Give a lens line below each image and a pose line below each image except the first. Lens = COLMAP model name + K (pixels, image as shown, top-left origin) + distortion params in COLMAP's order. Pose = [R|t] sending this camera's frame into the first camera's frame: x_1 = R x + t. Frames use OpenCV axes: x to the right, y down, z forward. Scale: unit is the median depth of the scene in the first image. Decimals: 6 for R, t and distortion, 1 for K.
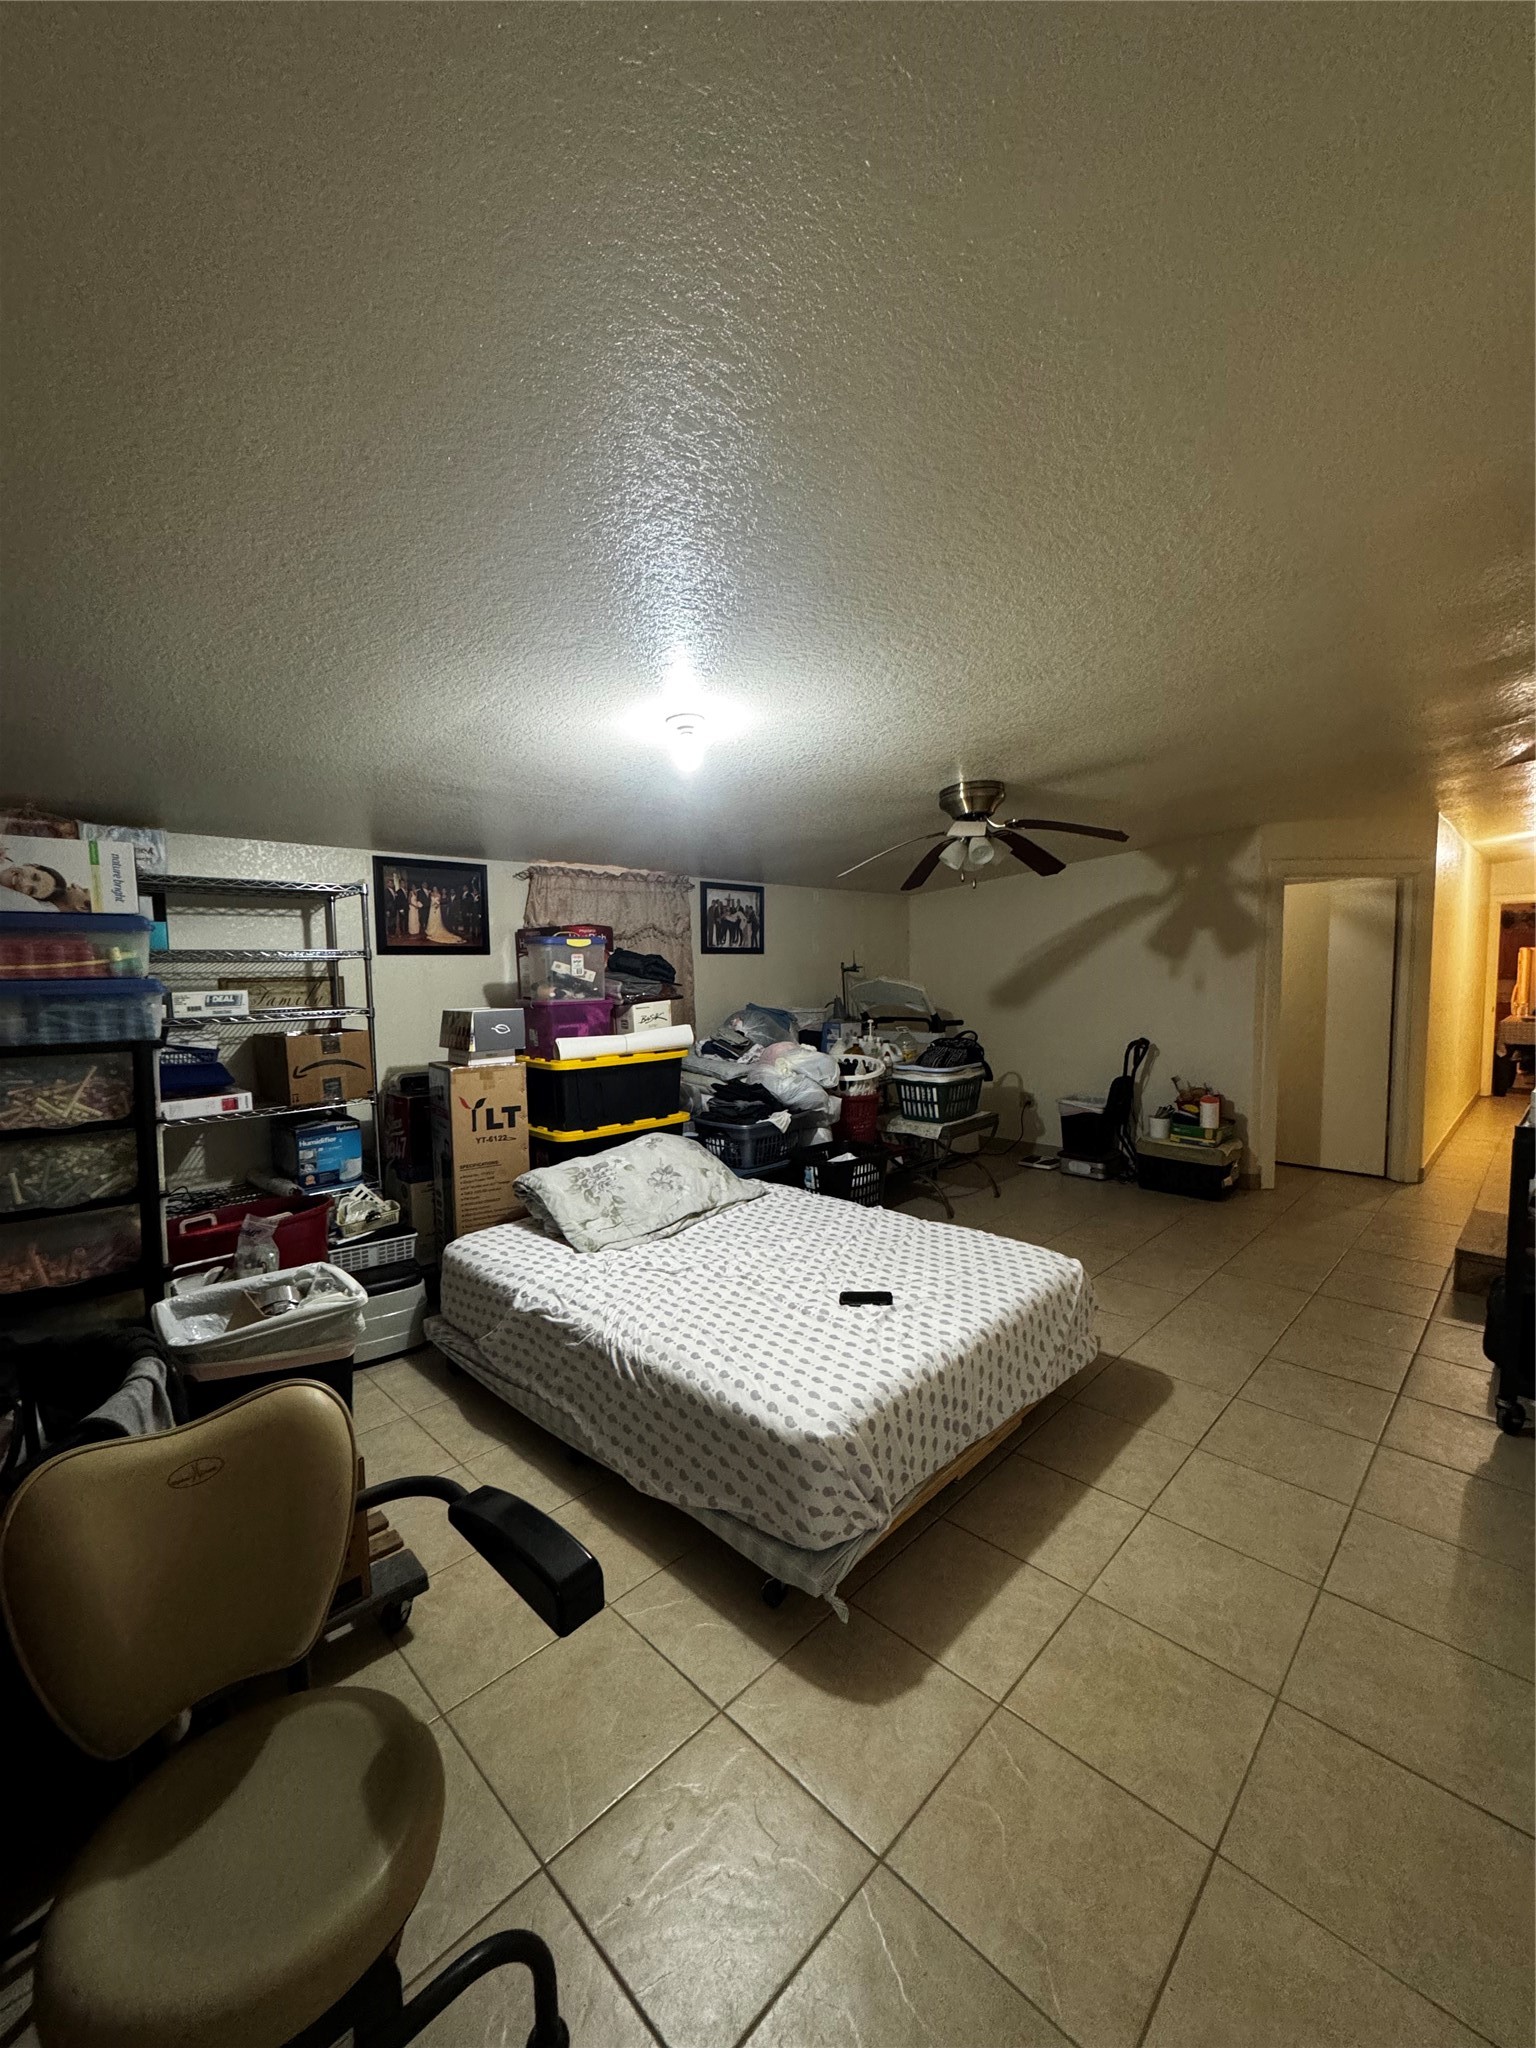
lens RADIAL K [[815.3, 0, 775.0], [0, 815.3, 1015.8], [0, 0, 1]] dist [-0.000627, -0.000516]
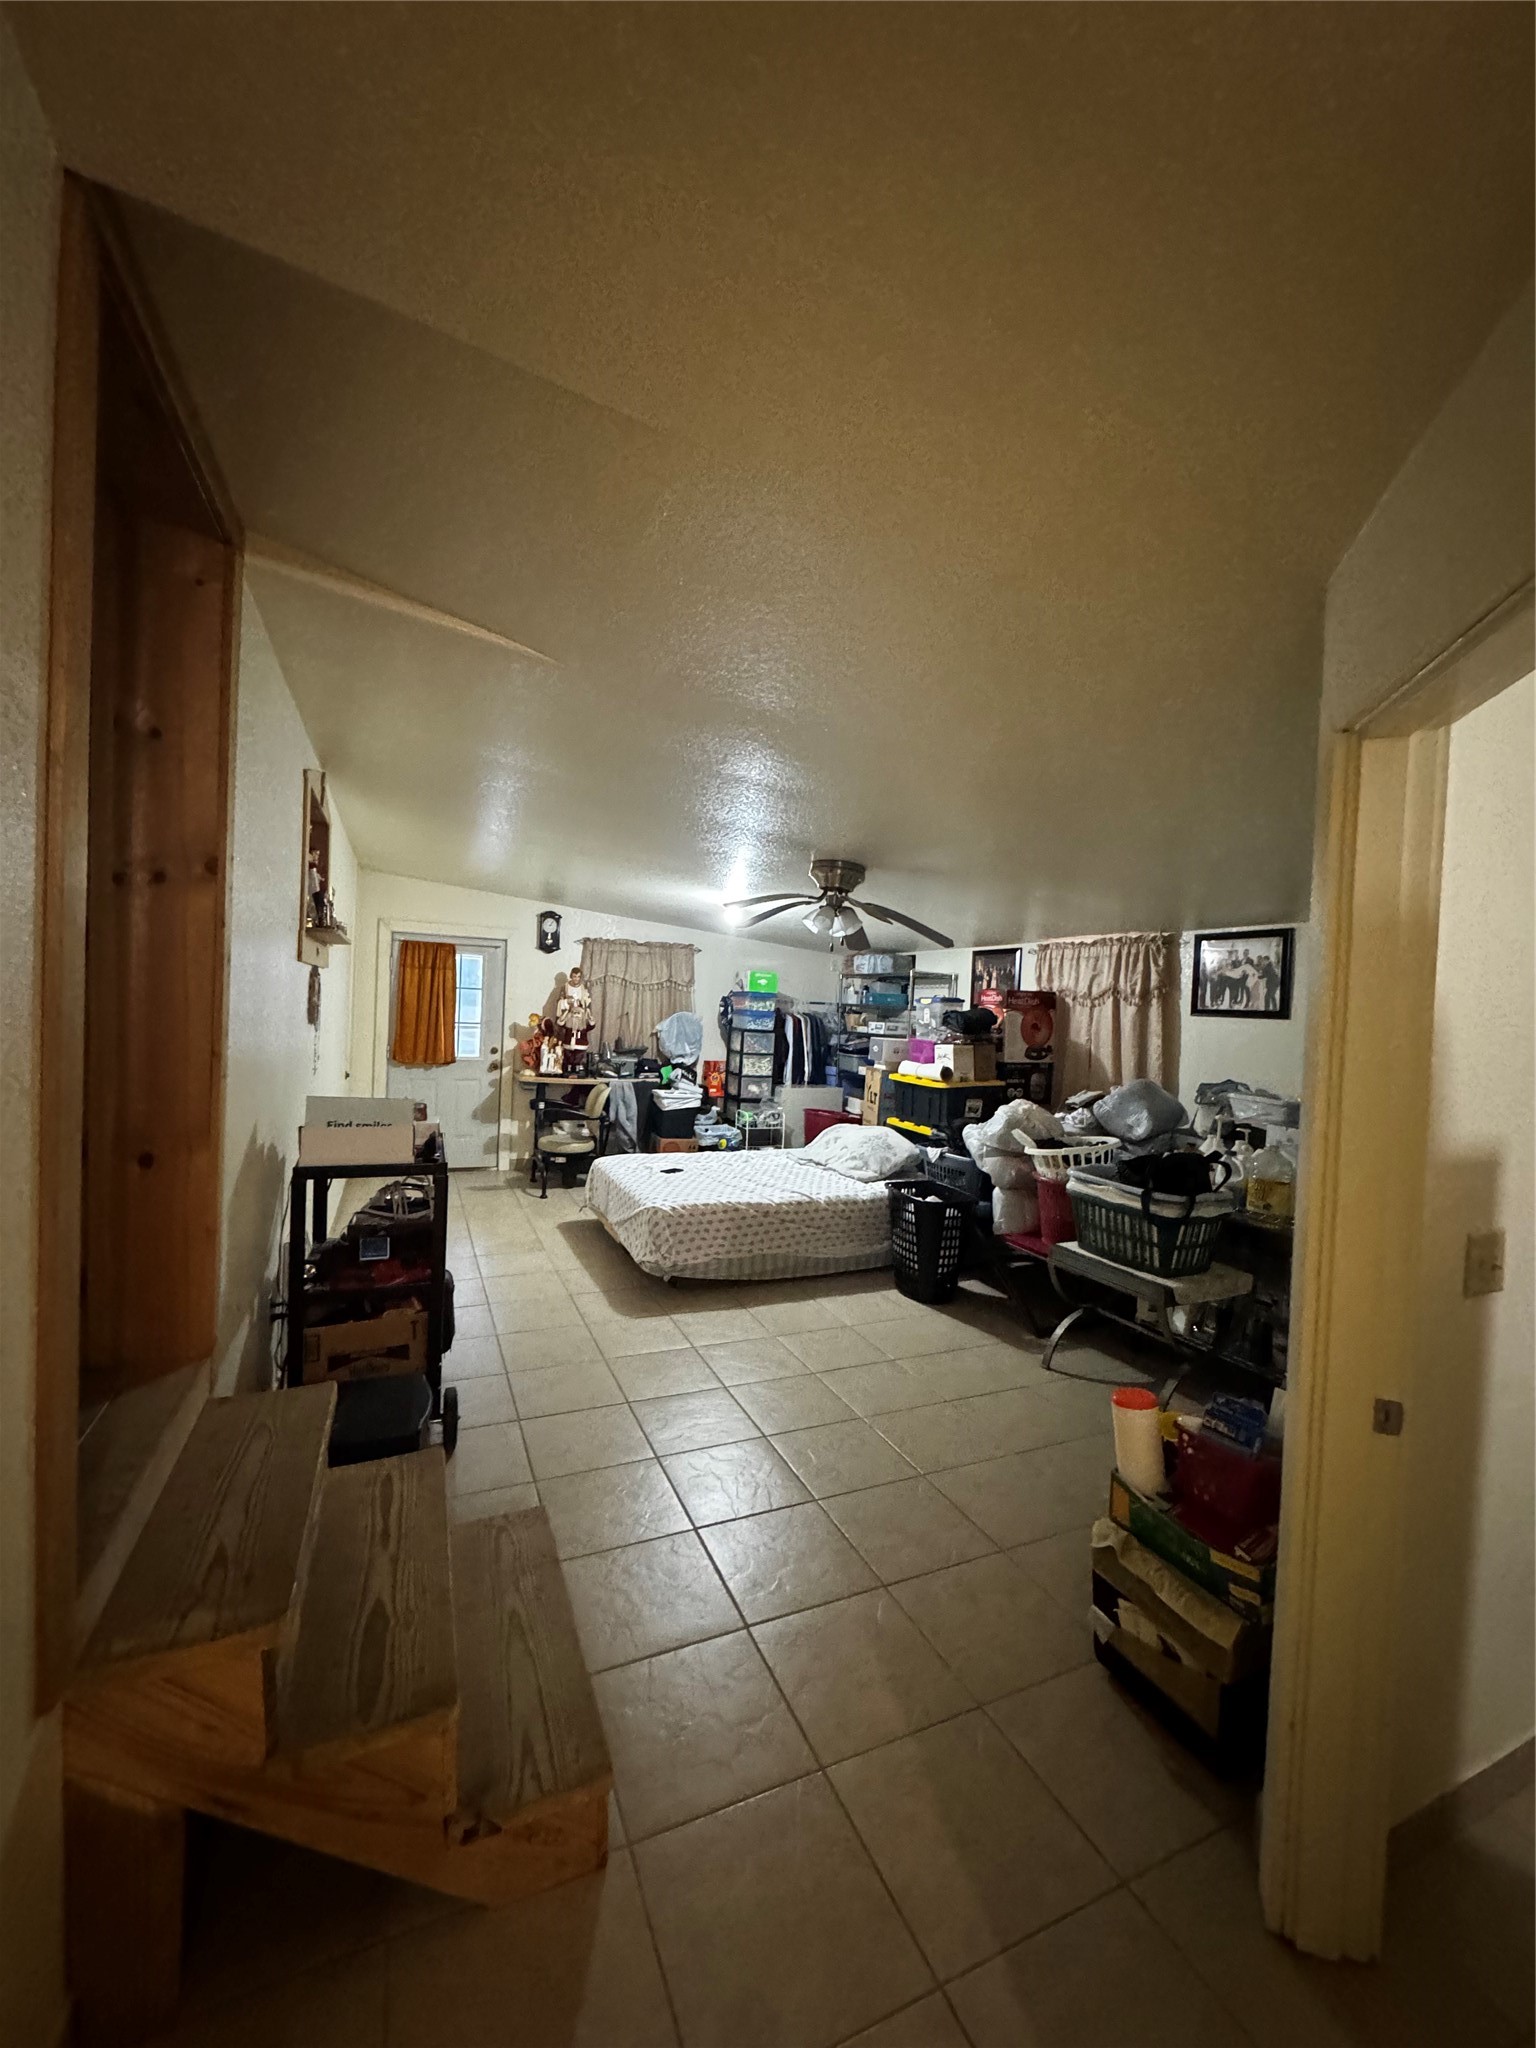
lens RADIAL K [[815.3, 0, 771.8], [0, 815.3, 1027.8], [0, 0, 1]] dist [-0.000627, -0.000516]
pose [[-0.344472, 0.019687, -0.938590, 0.890190], [-0.099804, 0.993346, 0.057464, -0.067720], [0.933477, 0.113470, -0.340215, 0.867239]]
